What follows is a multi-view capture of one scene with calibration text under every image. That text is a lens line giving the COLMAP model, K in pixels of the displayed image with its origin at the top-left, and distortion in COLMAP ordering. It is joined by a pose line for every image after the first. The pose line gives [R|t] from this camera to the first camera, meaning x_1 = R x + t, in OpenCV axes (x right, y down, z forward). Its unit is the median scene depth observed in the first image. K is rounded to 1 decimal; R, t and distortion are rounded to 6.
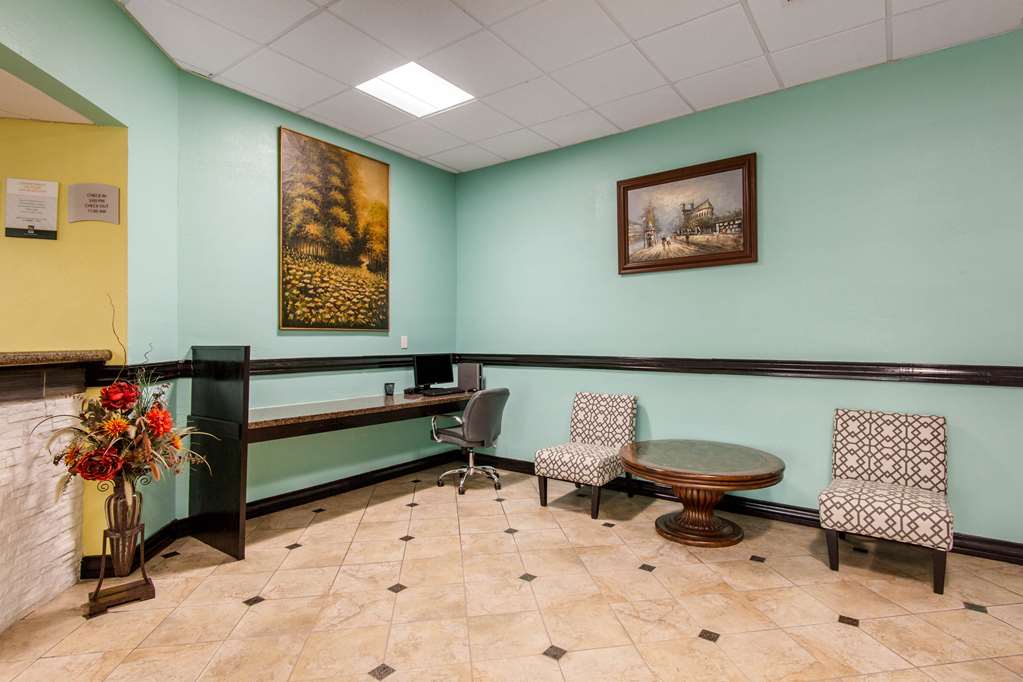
lens RADIAL K [[491.2, 0, 511.5], [0, 491.2, 341.0], [0, 0, 1]] dist [-0.002351, 0.000171]
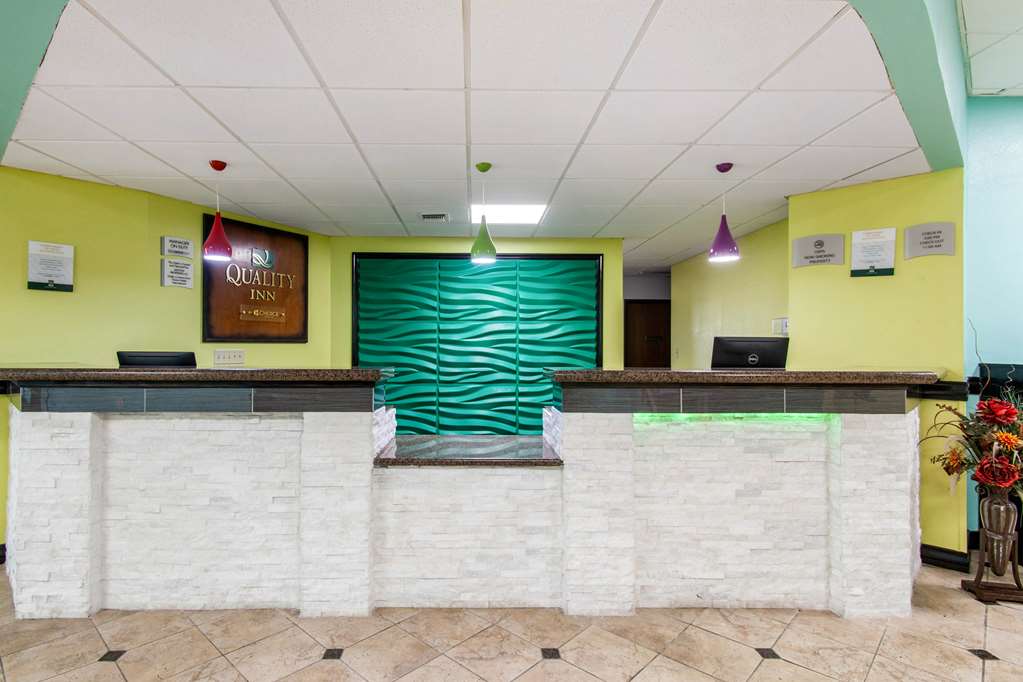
lens RADIAL K [[533.0, 0, 511.5], [0, 533.0, 341.0], [0, 0, 1]] dist [0.000346, -0.000051]
pose [[0.613524, -0.007517, -0.789640, -0.351088], [-0.002043, 0.999936, -0.011106, -0.021001], [0.789673, 0.008427, 0.613469, -0.410174]]
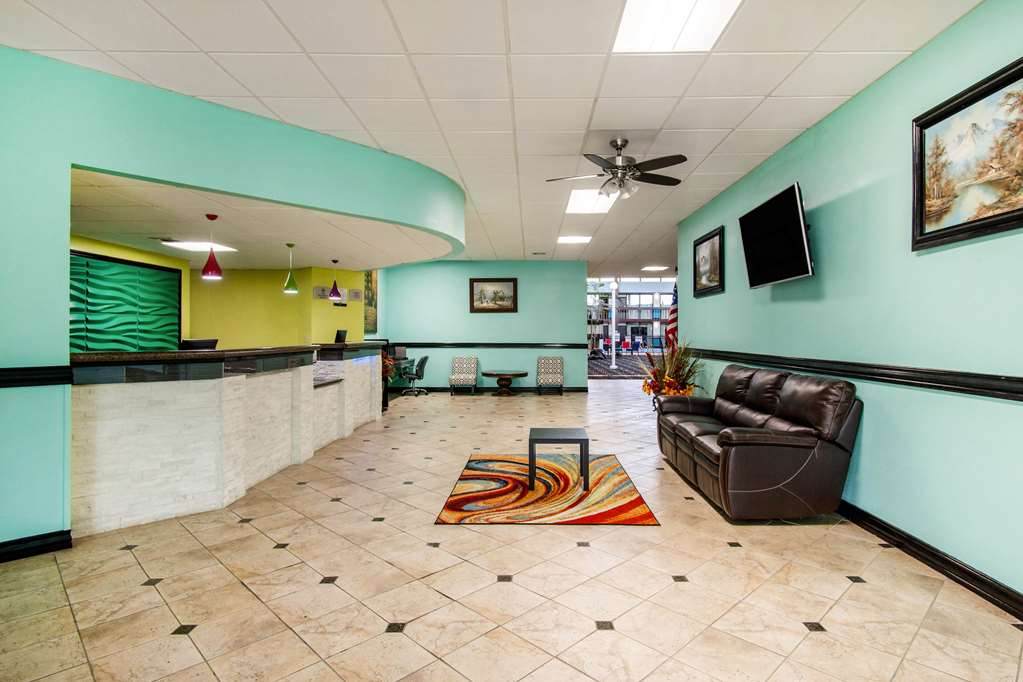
lens RADIAL K [[533.0, 0, 511.5], [0, 533.0, 341.0], [0, 0, 1]] dist [0.000346, -0.000051]
pose [[0.811922, -0.013470, 0.583611, -1.542645], [0.011013, 0.999909, 0.007757, -0.001833], [-0.583662, 0.000129, 0.811996, -1.775488]]
